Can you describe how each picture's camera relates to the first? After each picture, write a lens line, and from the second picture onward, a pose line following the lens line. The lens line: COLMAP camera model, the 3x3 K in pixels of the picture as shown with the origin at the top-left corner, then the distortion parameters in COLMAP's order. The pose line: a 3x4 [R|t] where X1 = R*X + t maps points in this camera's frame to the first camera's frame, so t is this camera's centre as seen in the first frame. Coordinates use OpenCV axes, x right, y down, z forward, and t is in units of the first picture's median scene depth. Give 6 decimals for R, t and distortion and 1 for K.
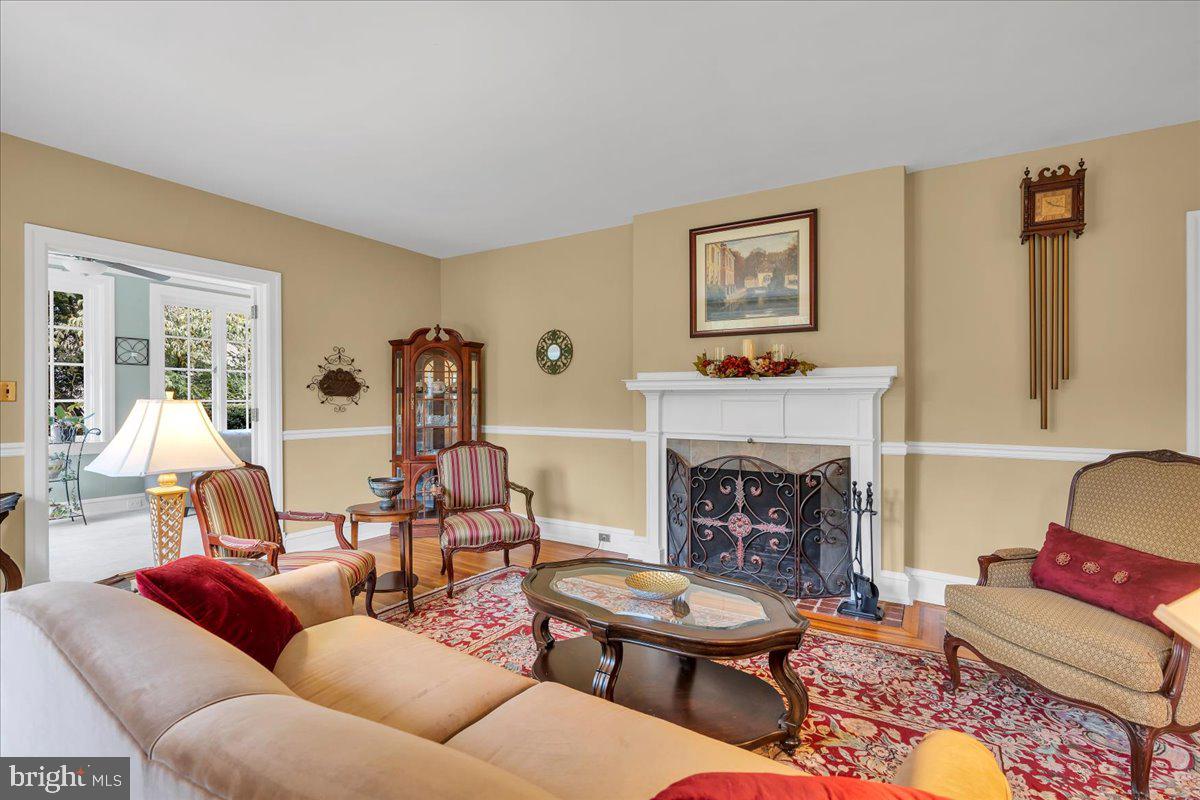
lens RADIAL K [[548.9, 0, 600.4], [0, 548.9, 404.0], [0, 0, 1]] dist [-0.002695, 0.002356]
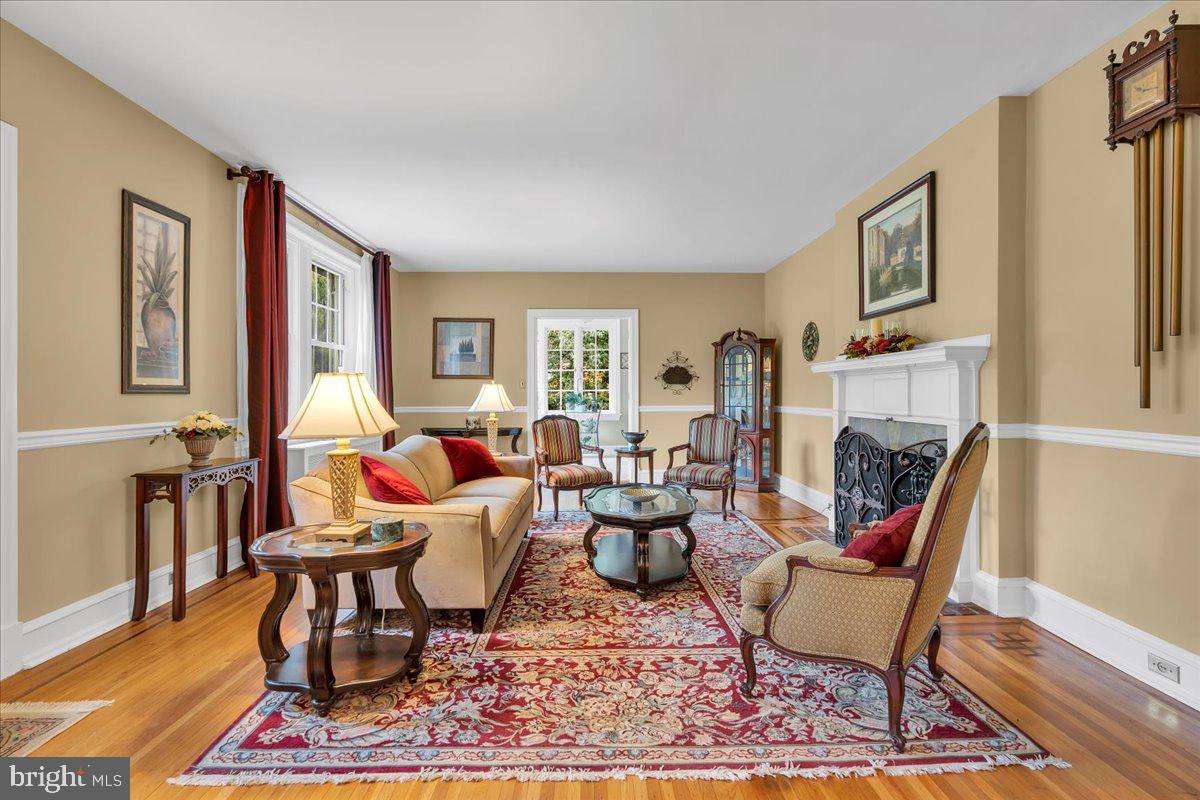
lens RADIAL K [[548.9, 0, 603.0], [0, 548.9, 396.1], [0, 0, 1]] dist [-0.002695, 0.002356]
pose [[0.541122, -0.001204, -0.840943, 0.868541], [-0.000906, 0.999998, -0.002014, 0.028283], [0.840944, 0.001852, 0.541120, 0.025593]]
